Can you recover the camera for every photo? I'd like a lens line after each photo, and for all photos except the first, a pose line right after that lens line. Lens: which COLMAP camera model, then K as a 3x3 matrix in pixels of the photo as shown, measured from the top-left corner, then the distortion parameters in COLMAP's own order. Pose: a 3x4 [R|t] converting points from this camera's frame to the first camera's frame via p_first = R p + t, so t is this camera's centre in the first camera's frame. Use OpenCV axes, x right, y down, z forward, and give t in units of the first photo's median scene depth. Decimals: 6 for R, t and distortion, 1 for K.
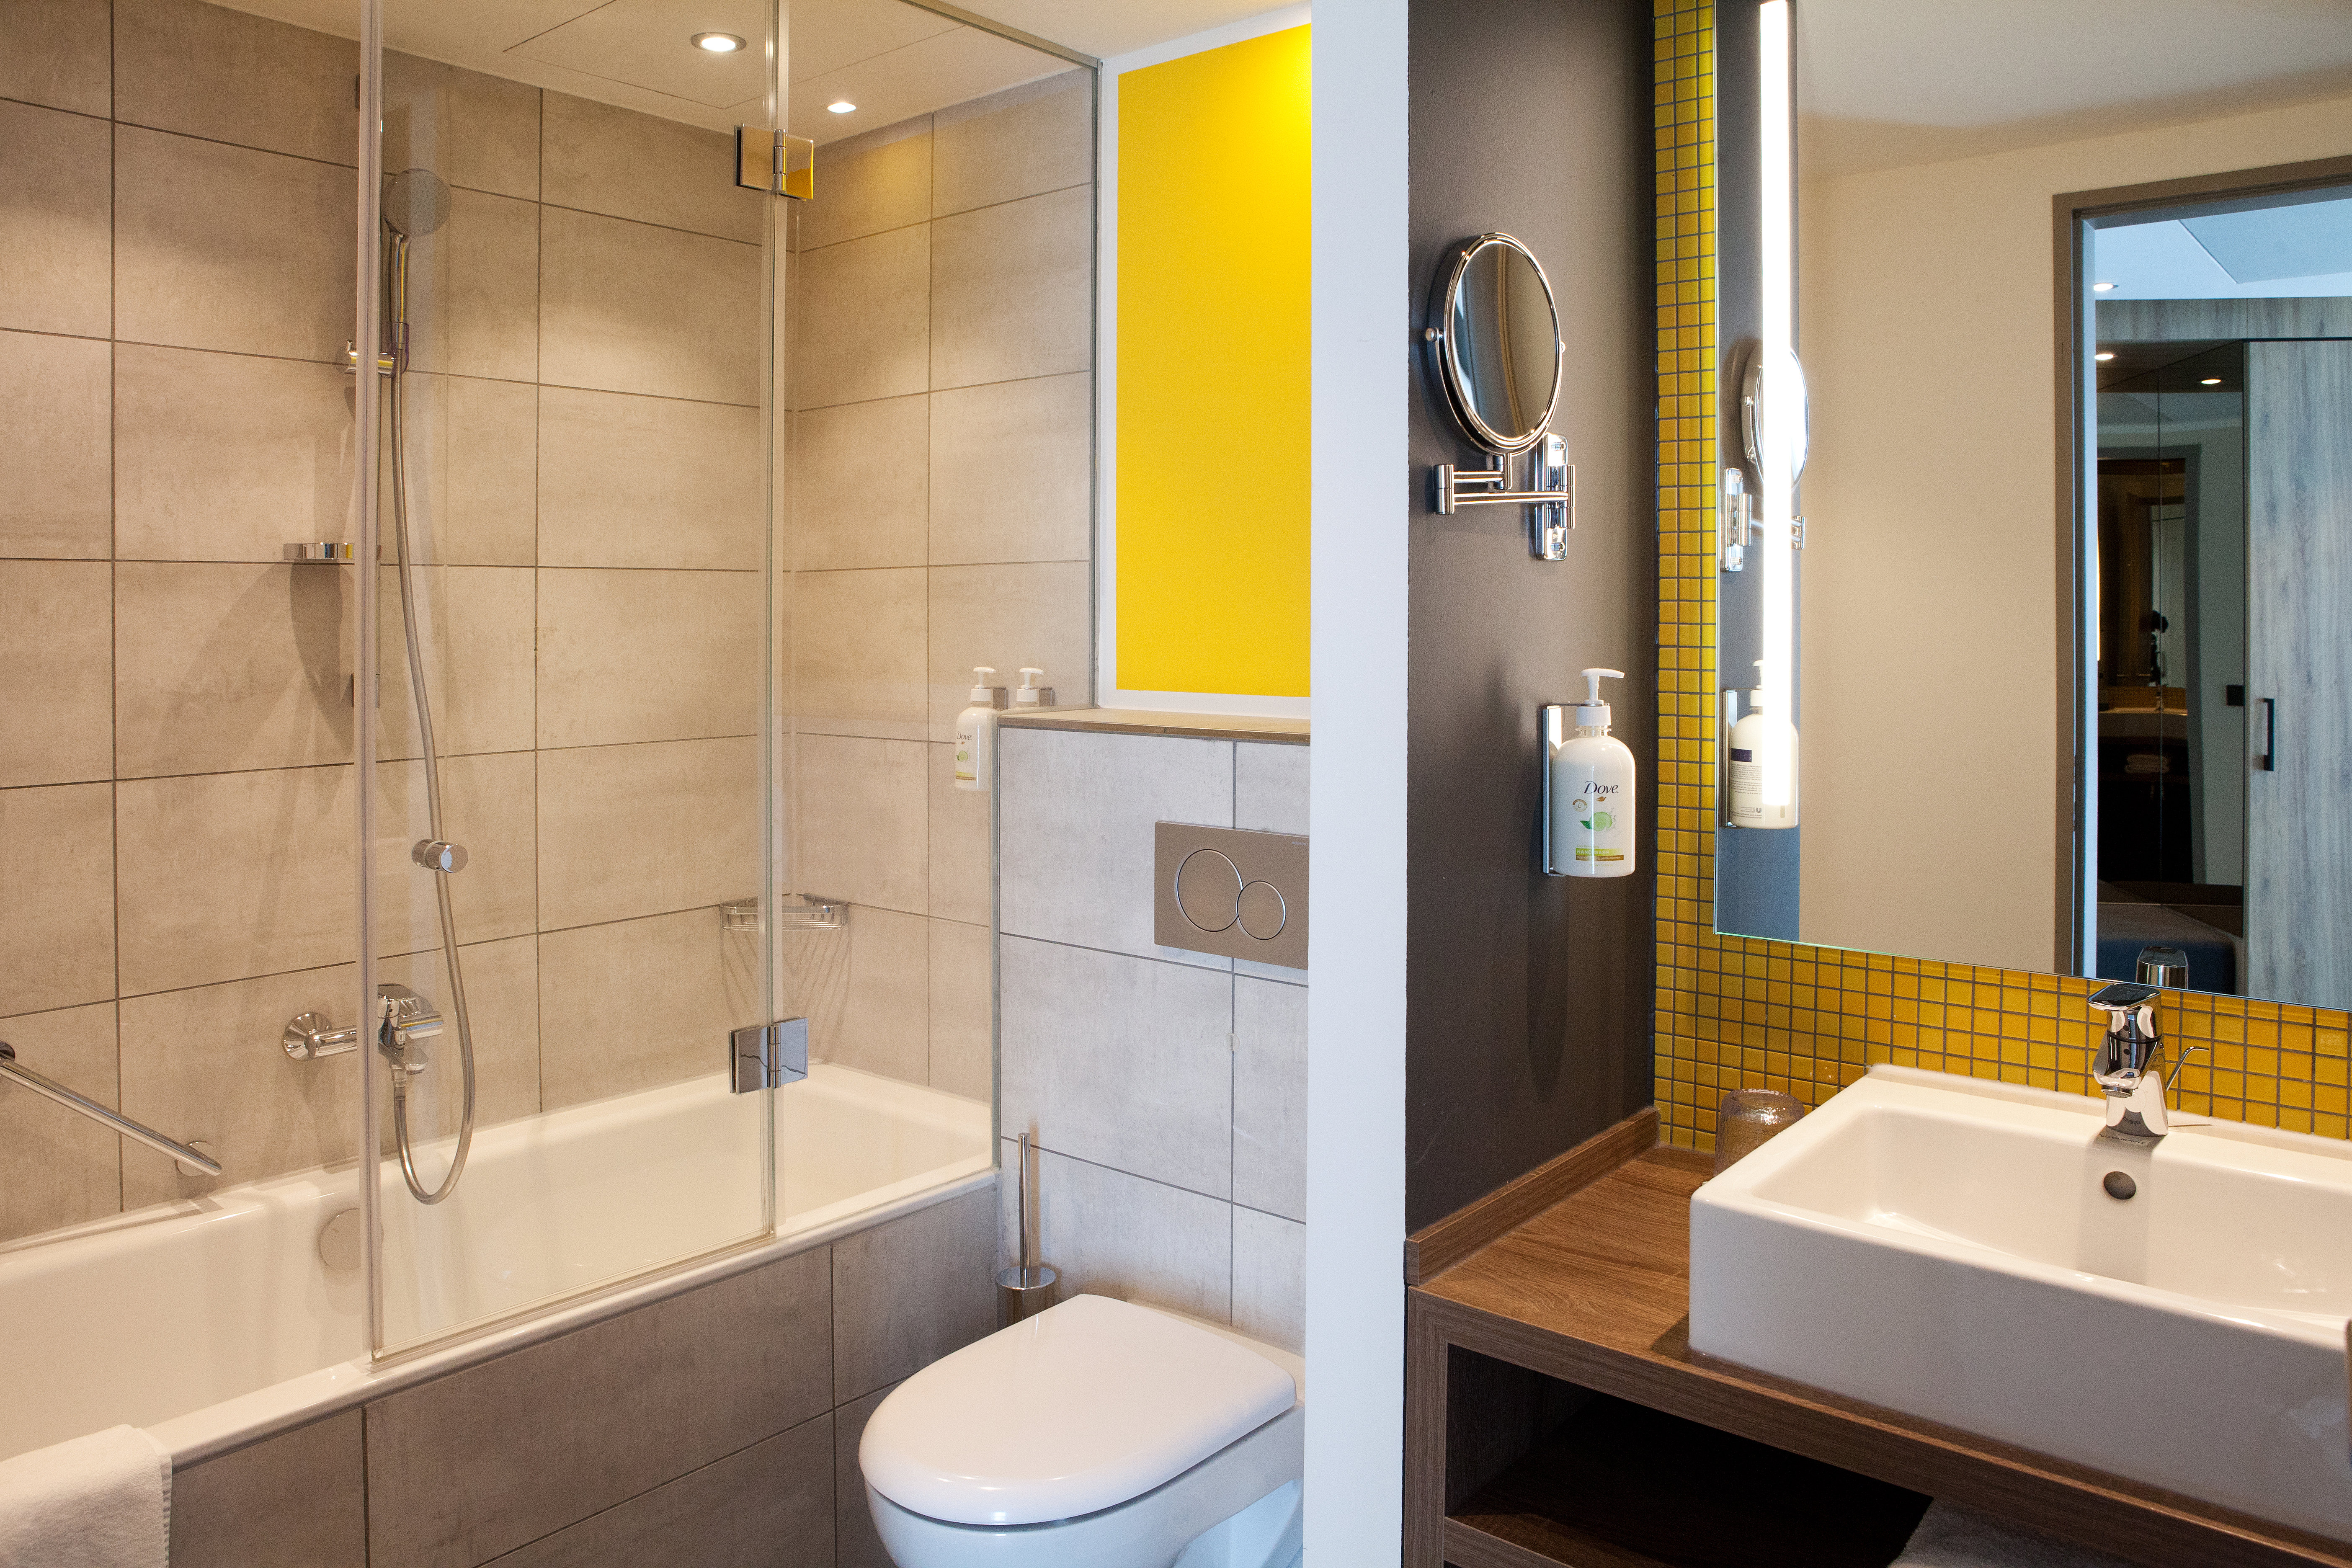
lens RADIAL K [[1702.1, 0, 1188.2], [0, 1702.1, 773.0], [0, 0, 1]] dist [-0.122648, 0.092507]
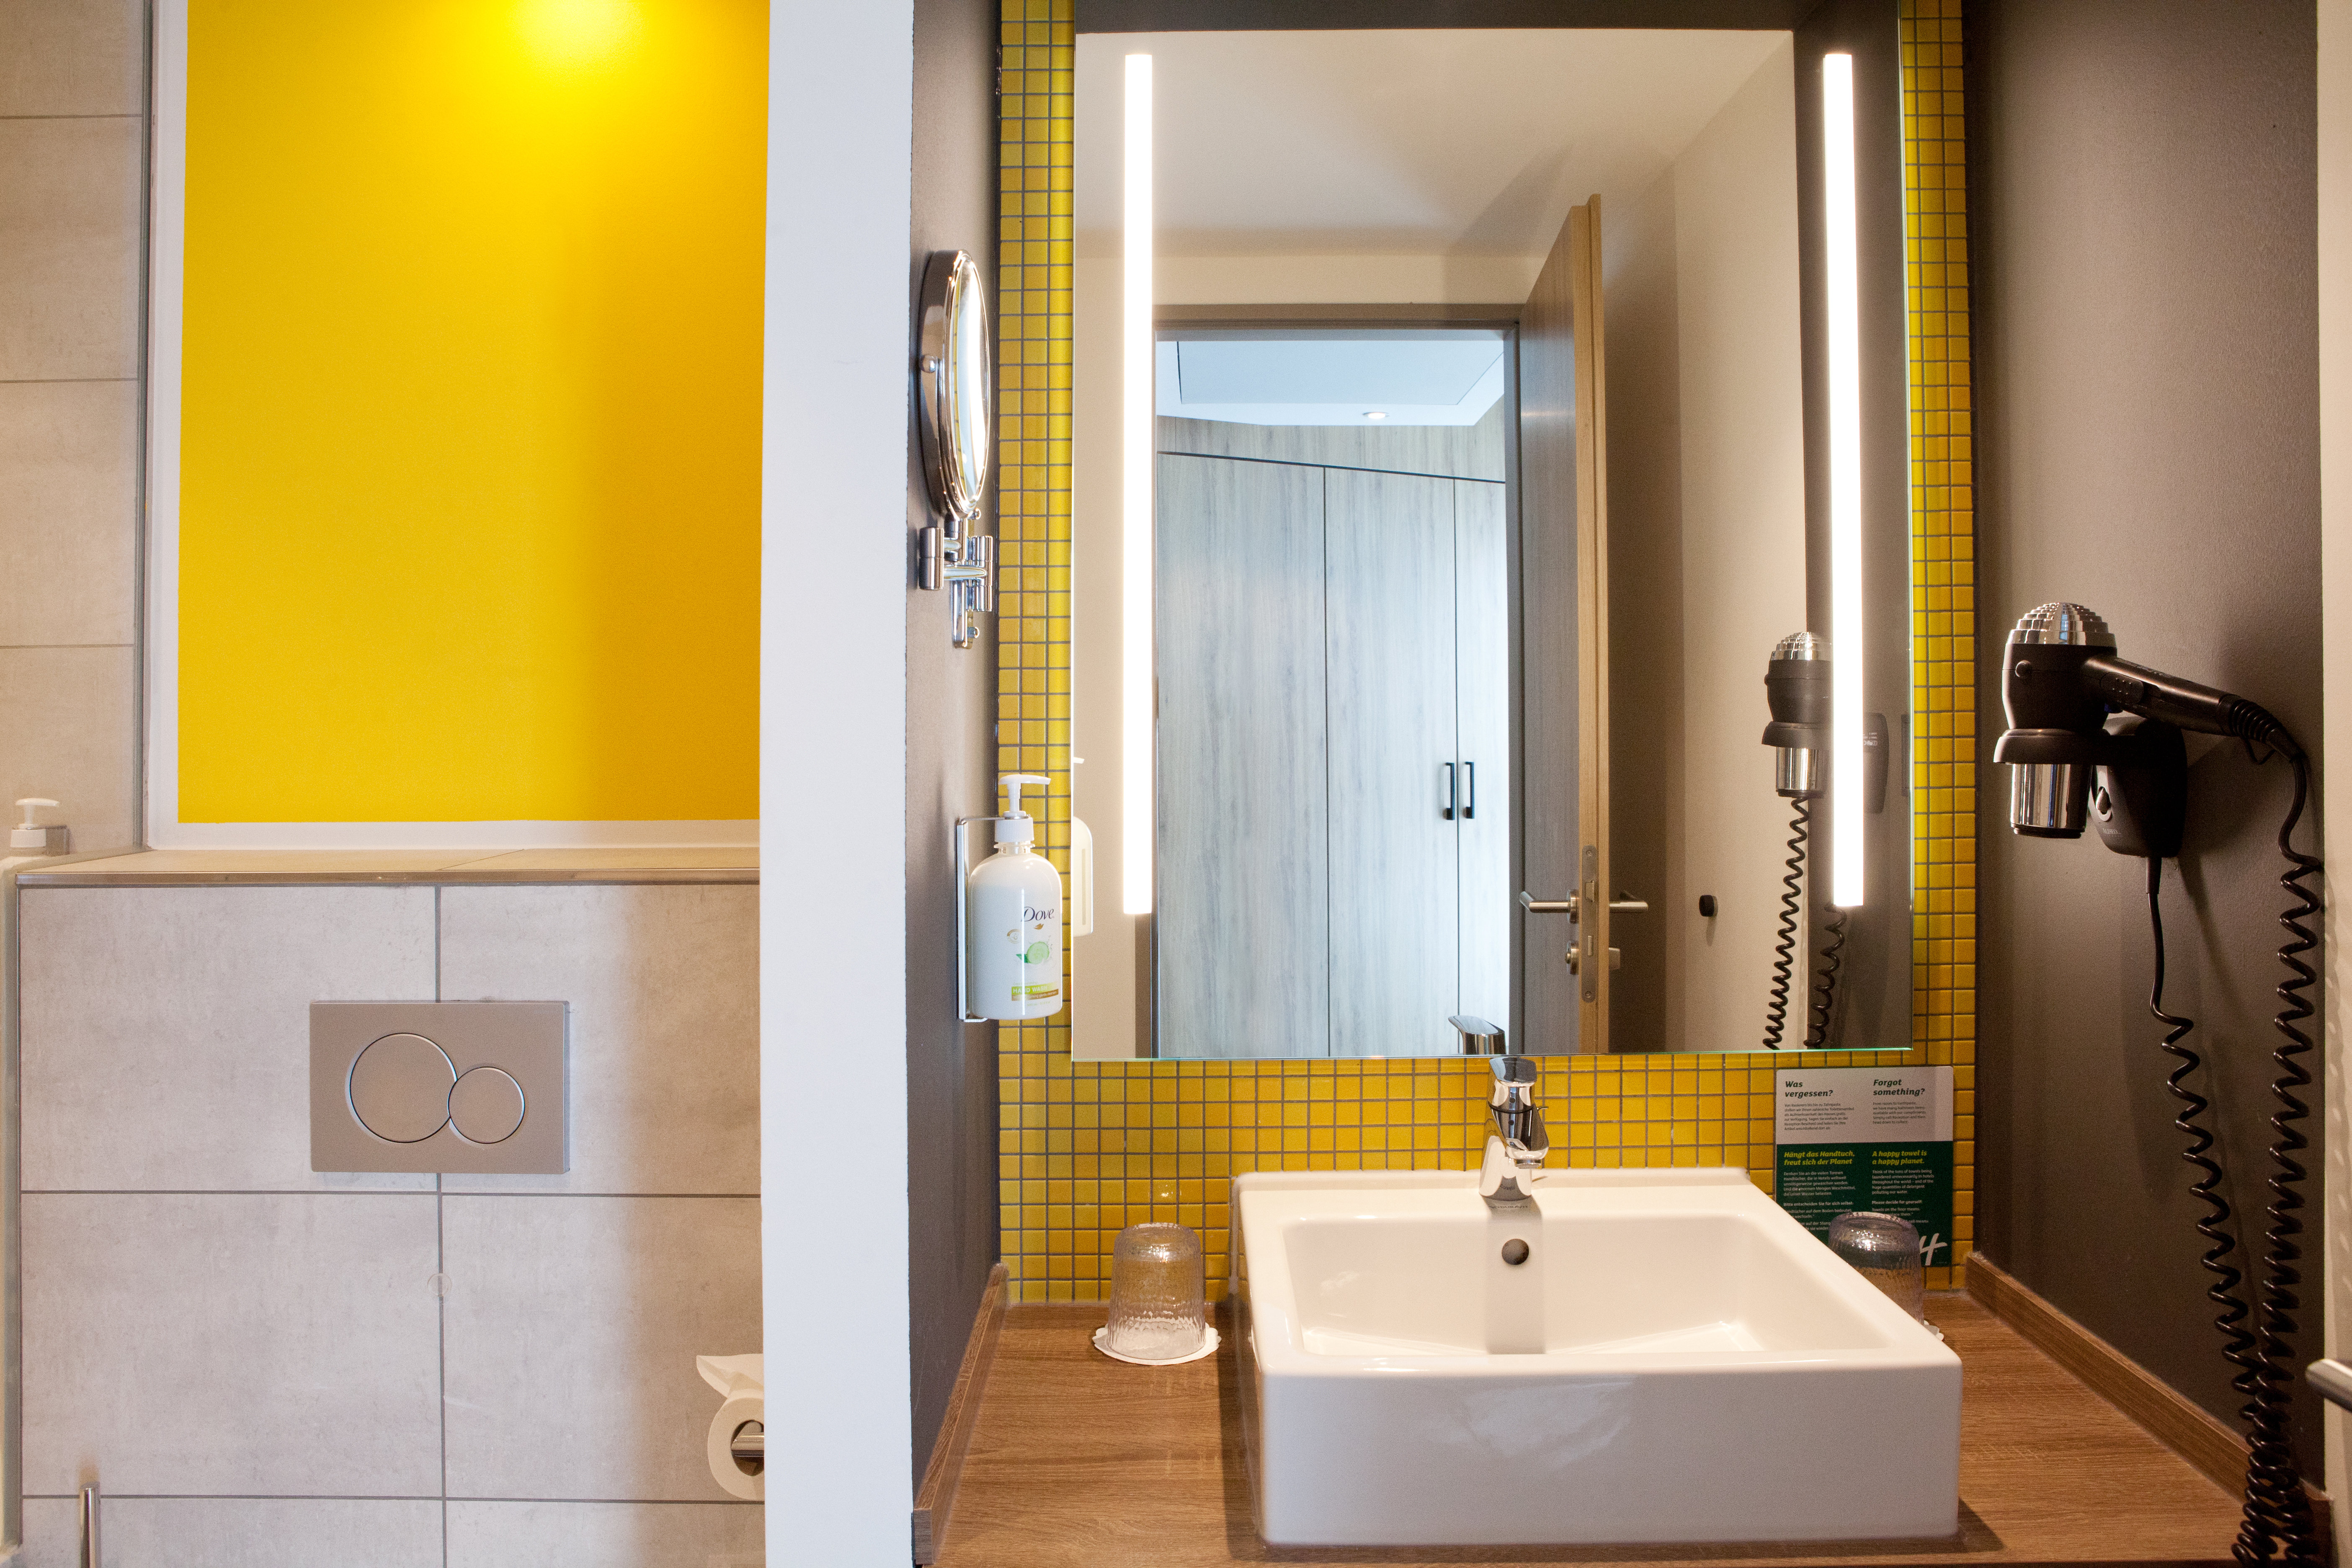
lens RADIAL K [[1702.1, 0, 1188.2], [0, 1702.1, 773.0], [0, 0, 1]] dist [-0.122648, 0.092507]
pose [[0.767074, -0.035896, 0.640553, -0.209601], [0.068813, 0.997277, -0.026519, -0.029221], [-0.637857, 0.064420, 0.767456, 0.246035]]
